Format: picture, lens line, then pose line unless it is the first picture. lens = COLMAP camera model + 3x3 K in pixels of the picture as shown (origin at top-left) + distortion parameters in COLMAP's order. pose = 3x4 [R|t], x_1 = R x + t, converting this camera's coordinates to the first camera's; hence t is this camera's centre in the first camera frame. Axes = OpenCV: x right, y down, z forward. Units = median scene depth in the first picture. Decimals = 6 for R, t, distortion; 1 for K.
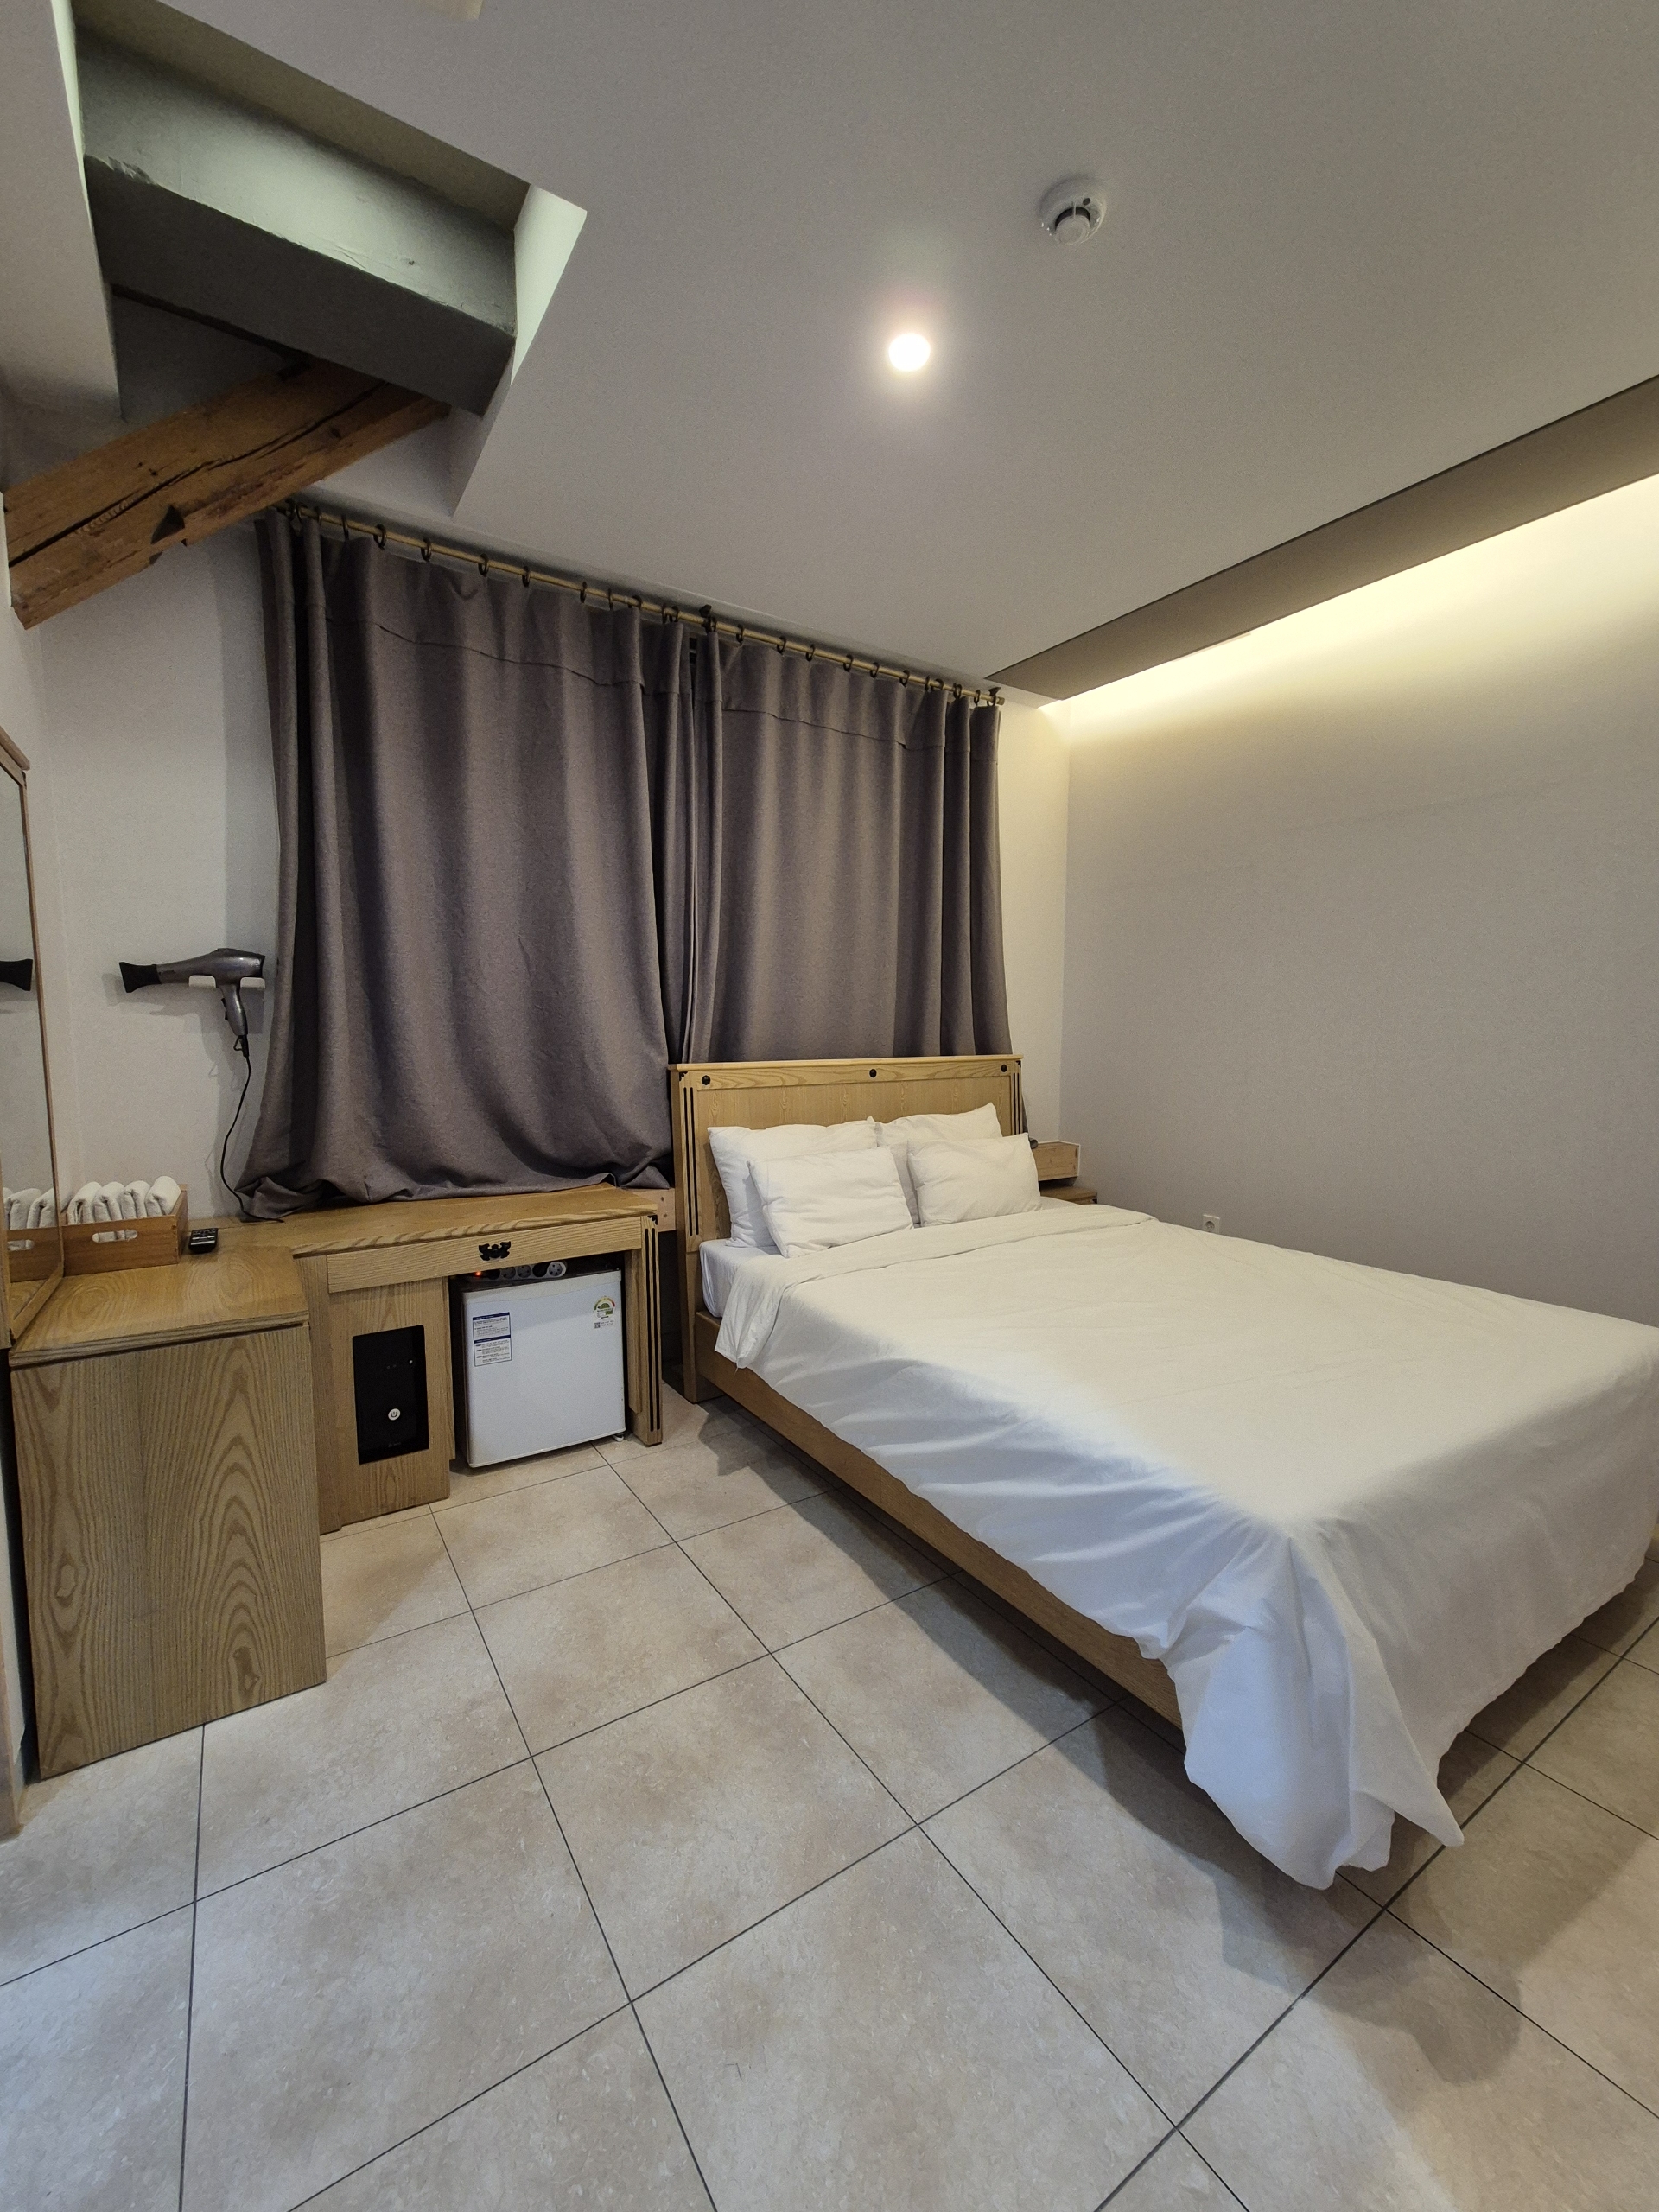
lens RADIAL K [[909.6, 0, 829.5], [0, 909.6, 1106.0], [0, 0, 1]] dist [-0.000172, 0.000030]
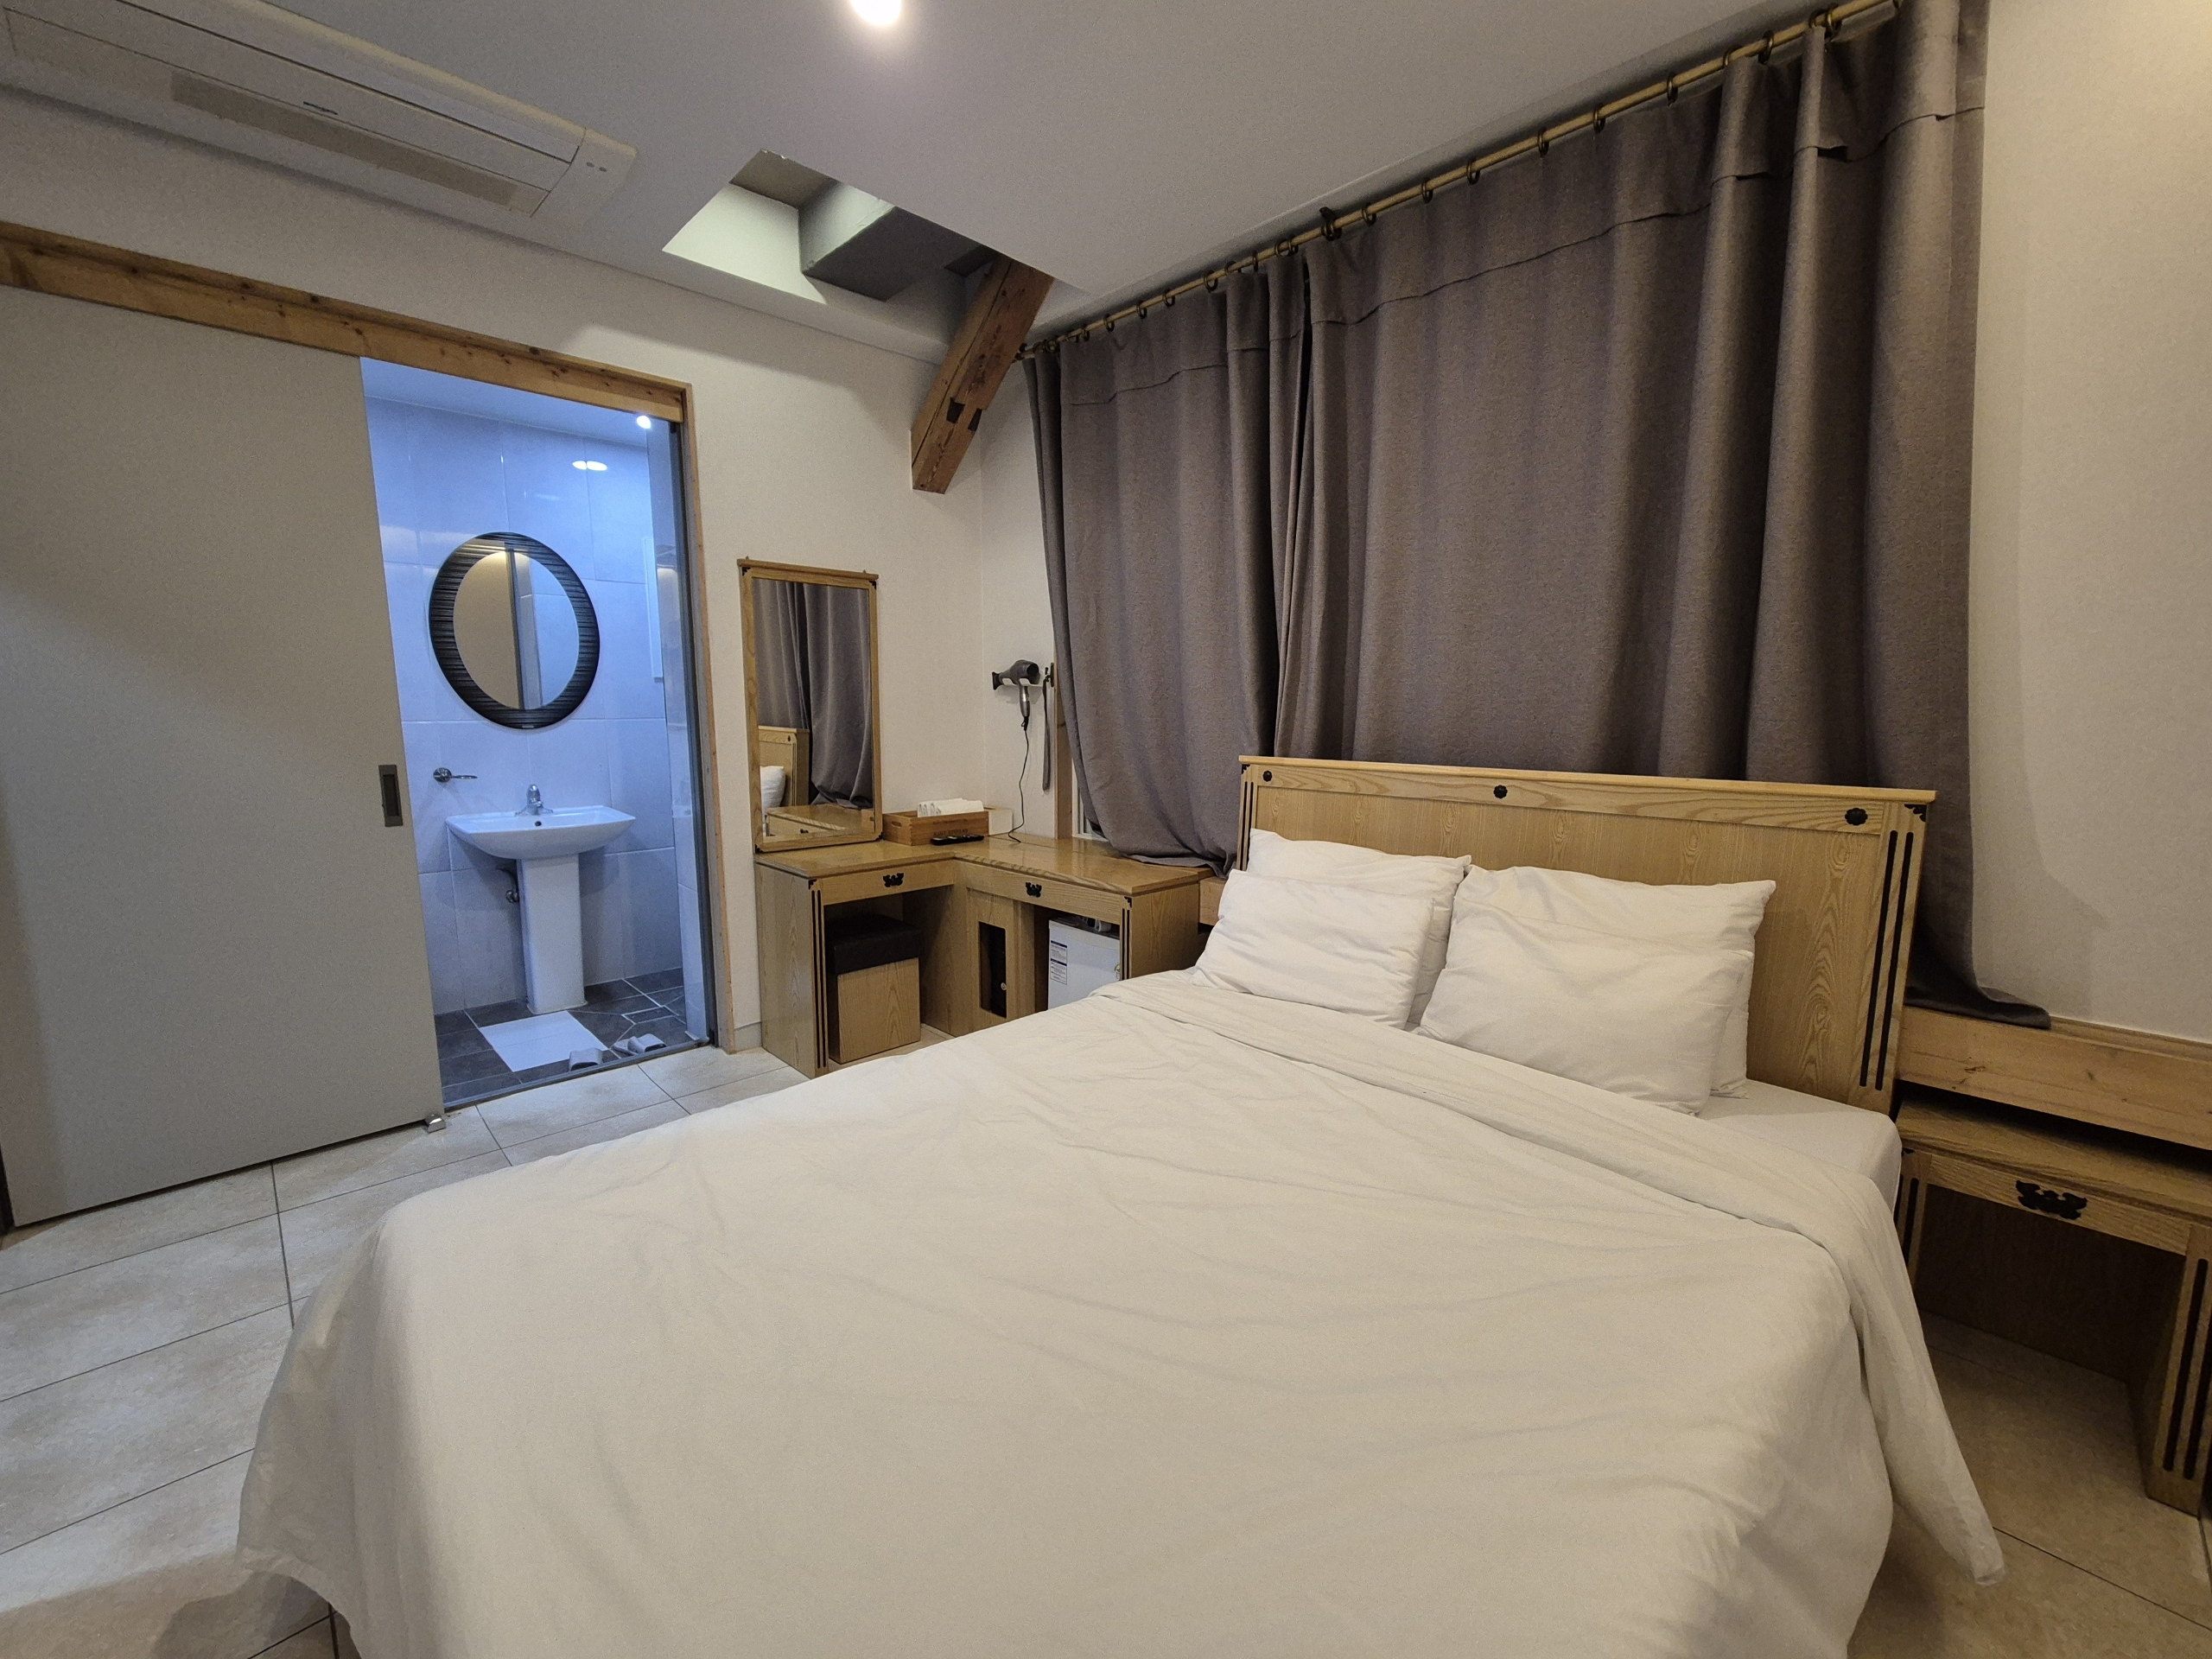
lens RADIAL K [[909.6, 0, 1103.4], [0, 909.6, 817.6], [0, 0, 1]] dist [-0.000172, 0.000030]
pose [[0.184761, 0.123414, -0.975004, 0.714294], [-0.093087, 0.989821, 0.107650, -0.069802], [0.978365, 0.070871, 0.194369, 0.684546]]
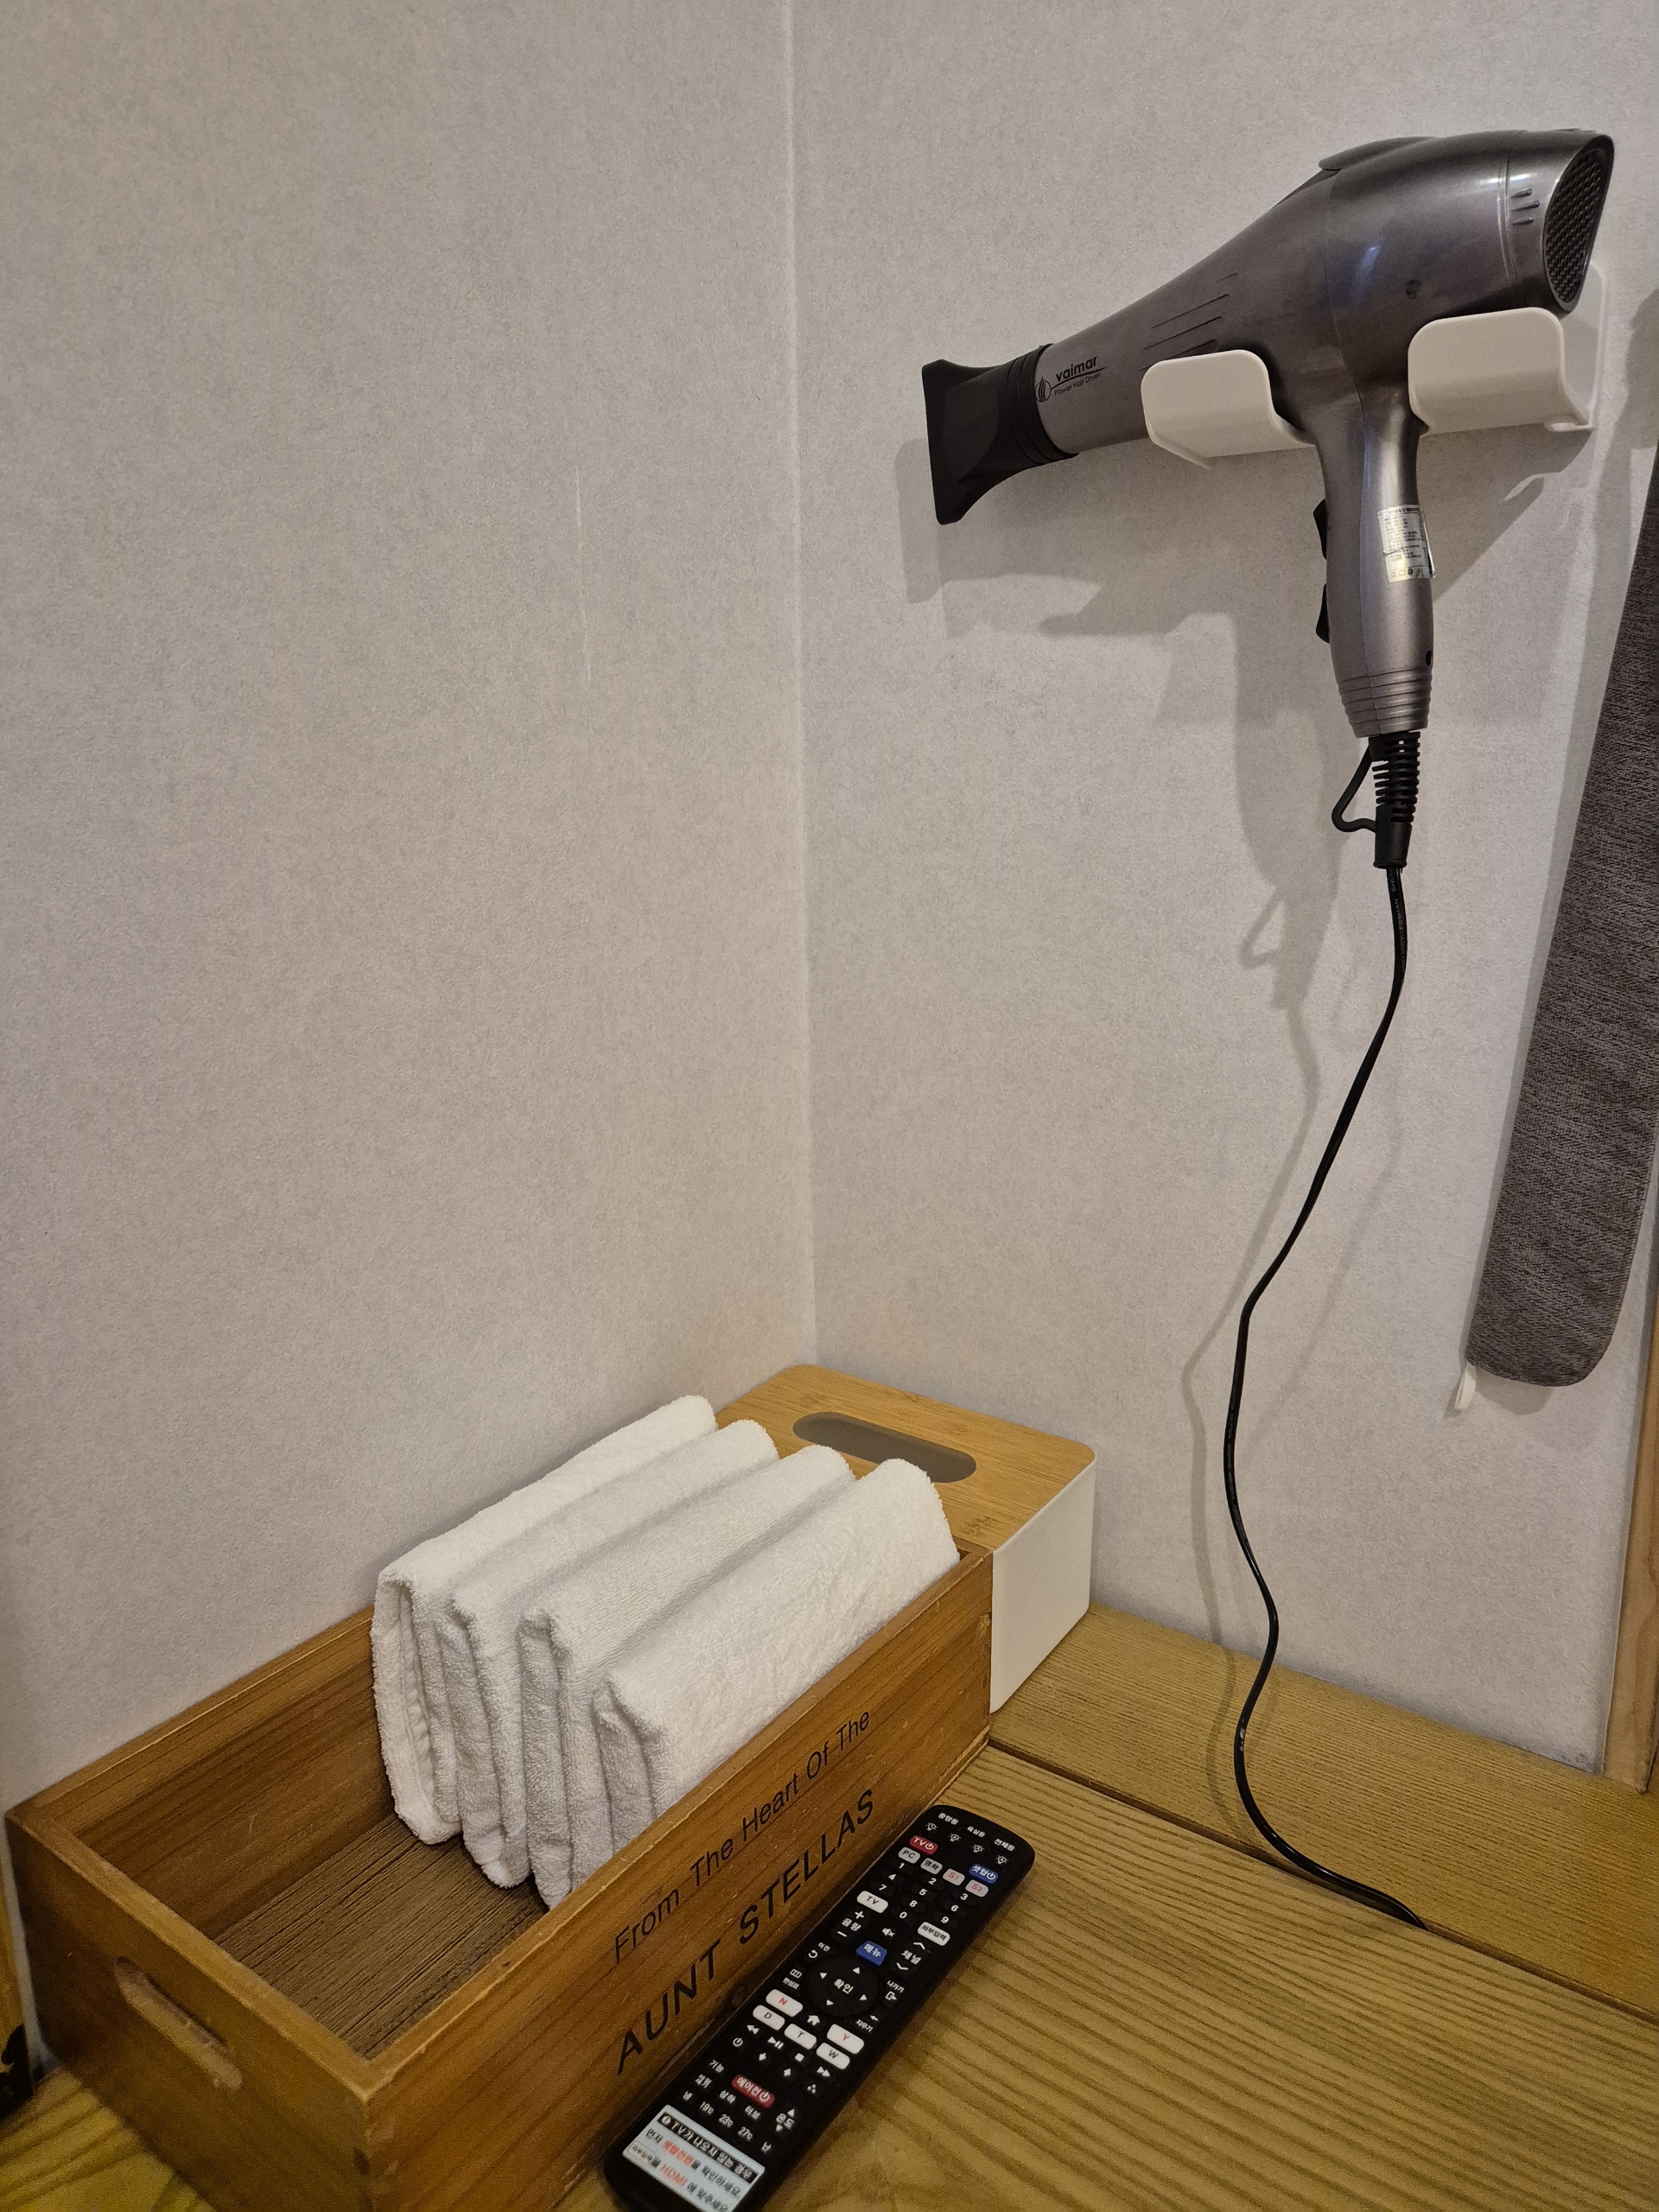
lens RADIAL K [[1470.2, 0, 829.5], [0, 1470.2, 1106.0], [0, 0, 1]] dist [0.001438, 0.000844]
pose [[0.365907, 0.215453, -0.905368, -0.351032], [-0.069750, 0.976446, 0.204178, -0.048324], [0.928034, -0.011561, 0.372316, 0.658250]]
